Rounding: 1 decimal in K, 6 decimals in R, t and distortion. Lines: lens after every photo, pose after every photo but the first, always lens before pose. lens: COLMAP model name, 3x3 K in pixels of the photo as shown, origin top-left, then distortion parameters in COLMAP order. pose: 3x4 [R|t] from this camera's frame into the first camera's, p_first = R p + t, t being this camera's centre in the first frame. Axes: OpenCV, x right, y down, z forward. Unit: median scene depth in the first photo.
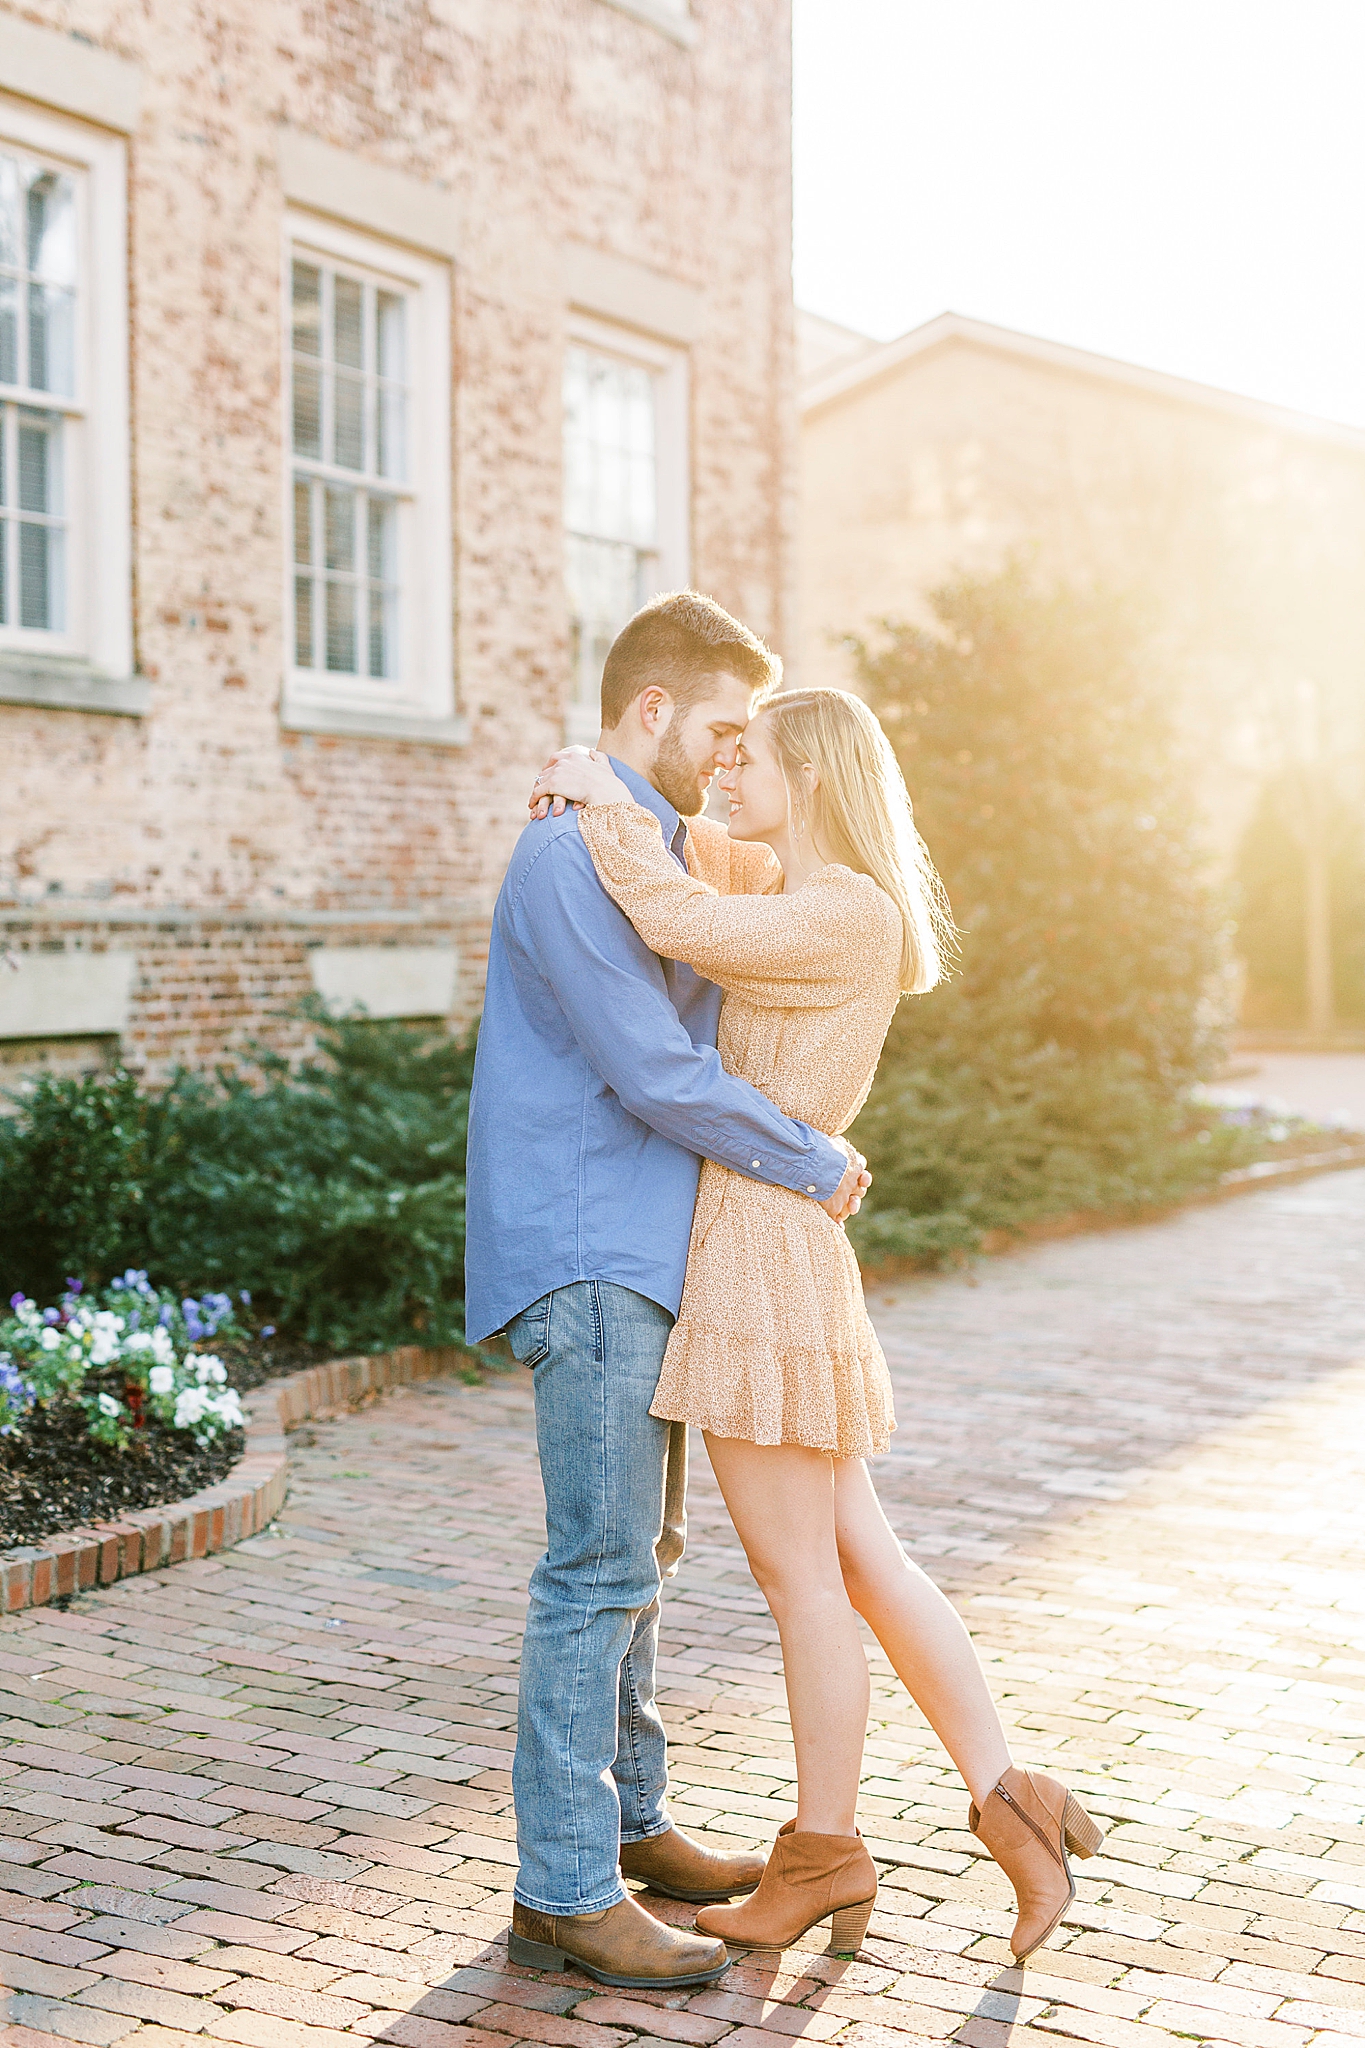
lens RADIAL K [[3044.4, 0, 683.8], [0, 3044.4, 924.3], [0, 0, 1]] dist [0.020249, -0.065425]
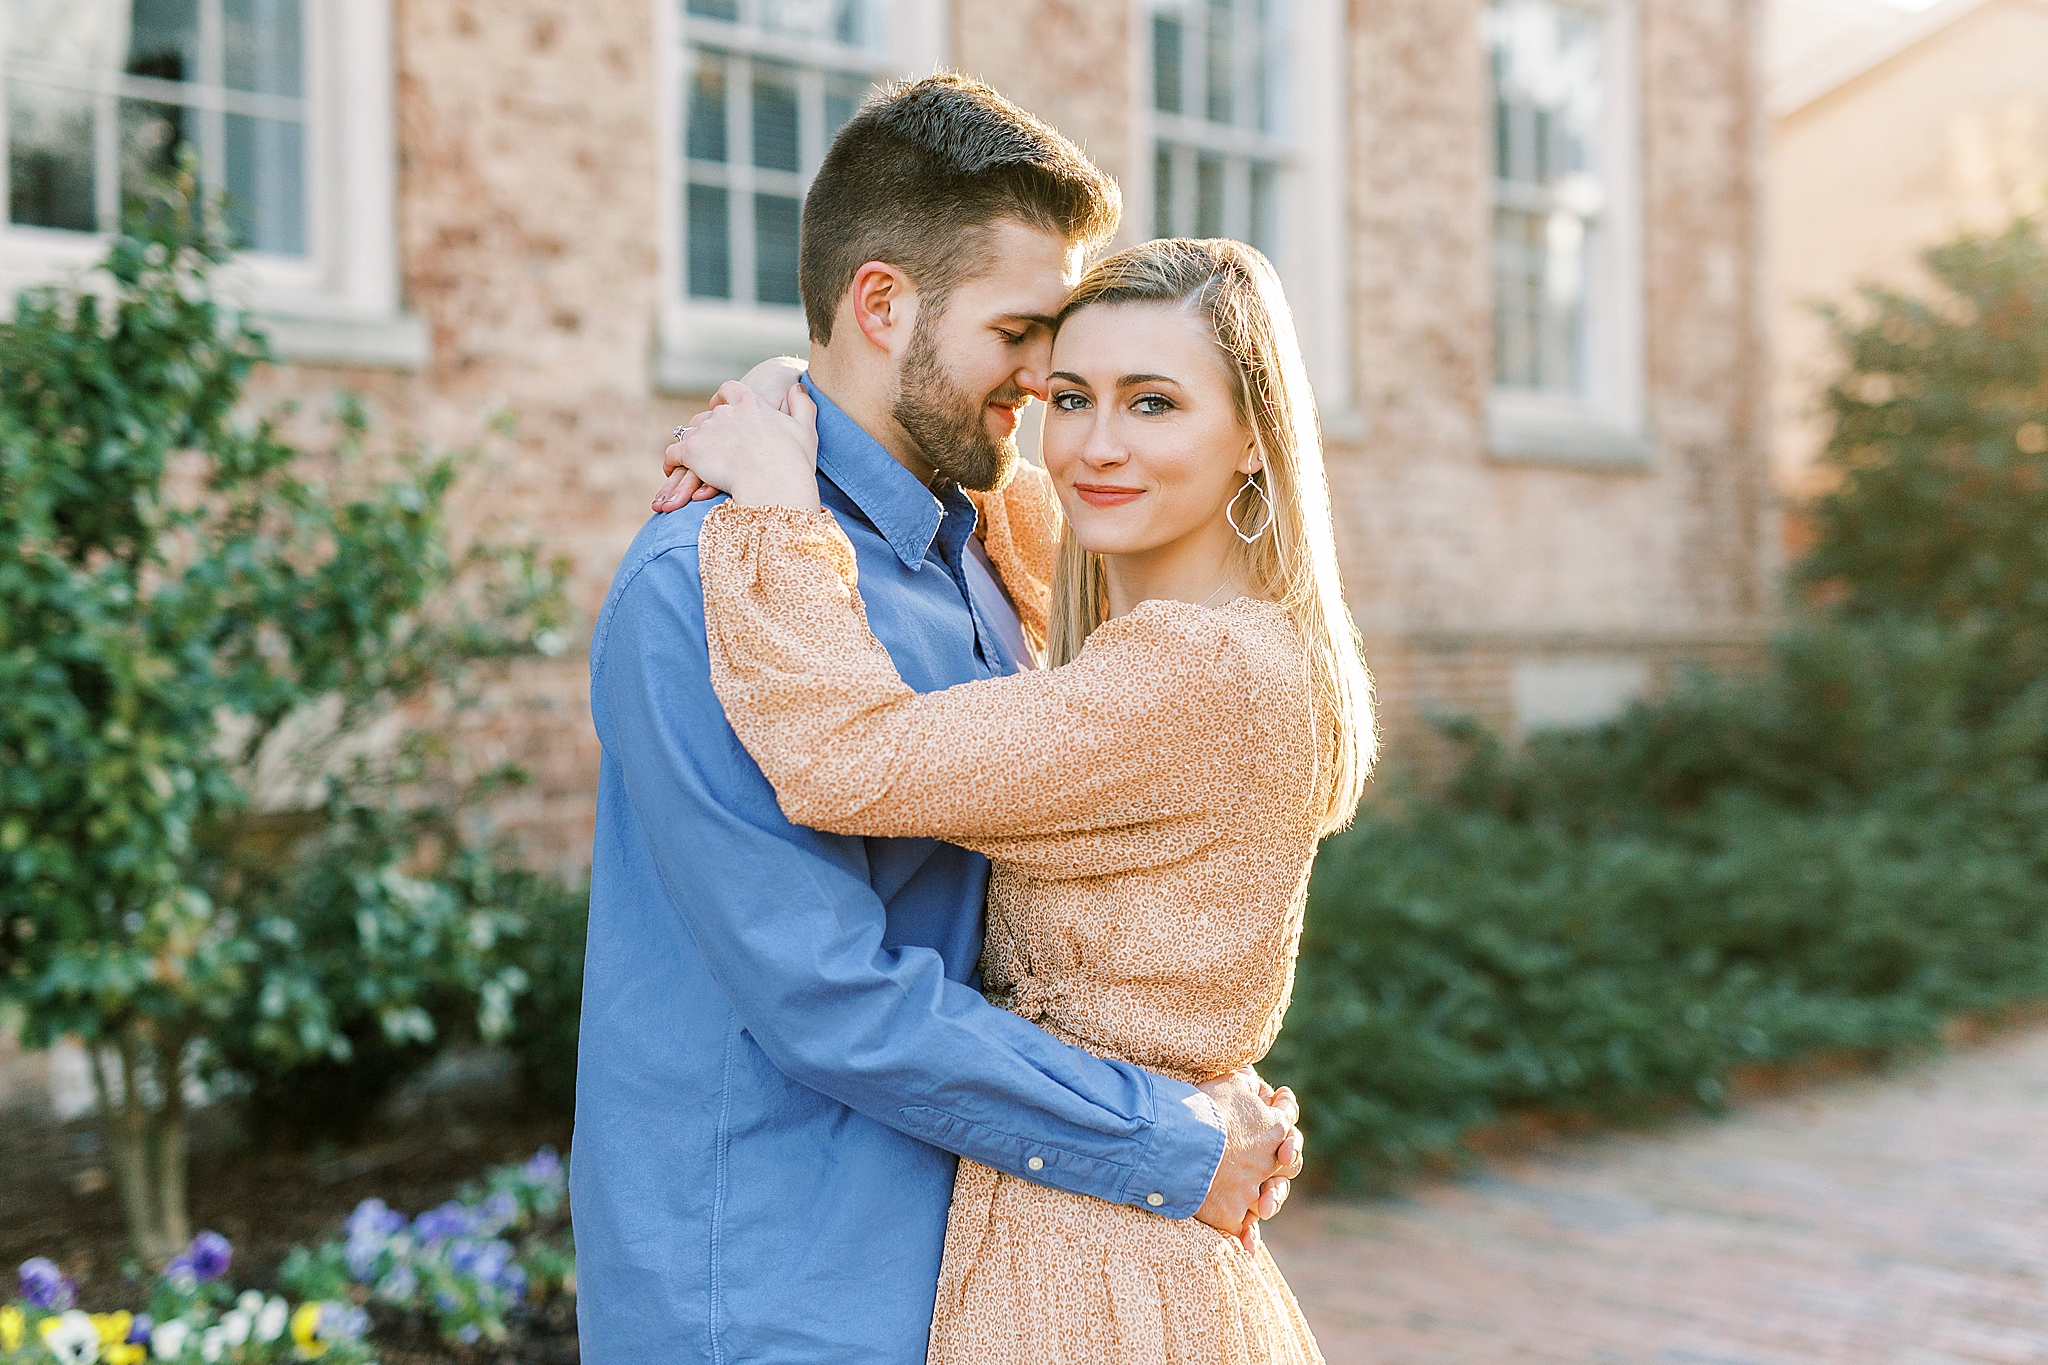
lens RADIAL K [[2983.6, 0, 1024.0], [0, 2983.6, 682.5], [0, 0, 1]] dist [-0.014127, -0.119073]
pose [[0.971410, -0.003835, -0.237375, 0.043614], [0.007888, 0.999839, 0.016127, -0.003587], [0.237275, -0.017538, 0.971284, 0.157352]]
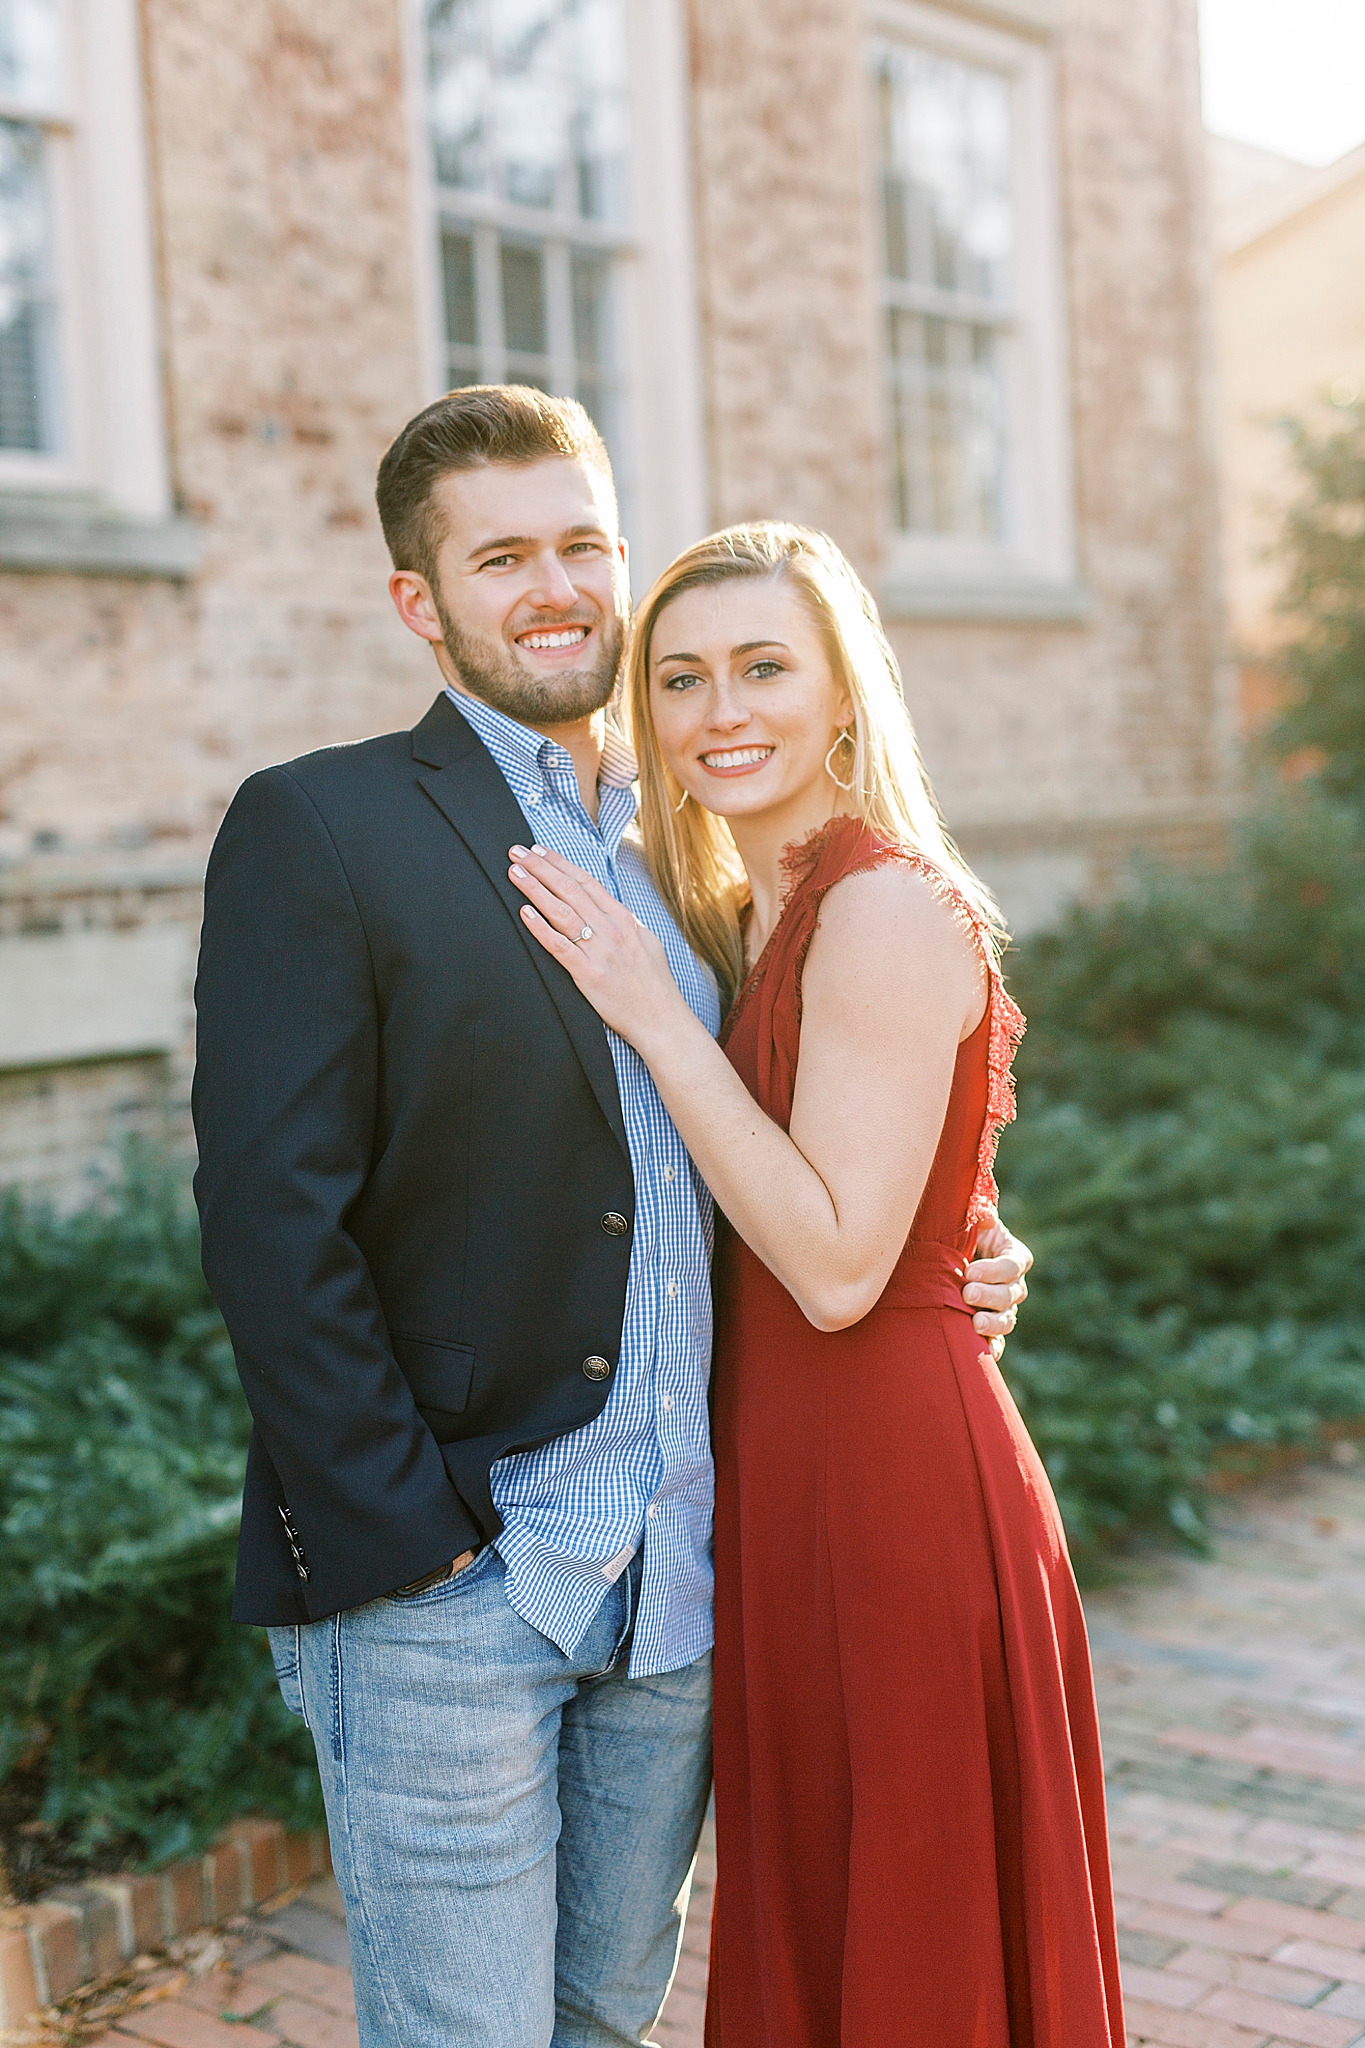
lens RADIAL K [[2849.8, 0, 682.5], [0, 2849.8, 1024.0], [0, 0, 1]] dist [-0.019917, -0.016733]
pose [[0.983056, -0.031247, -0.180621, 0.040215], [0.045544, 0.996101, 0.075559, -0.011748], [0.177555, -0.082505, 0.980646, 0.387882]]
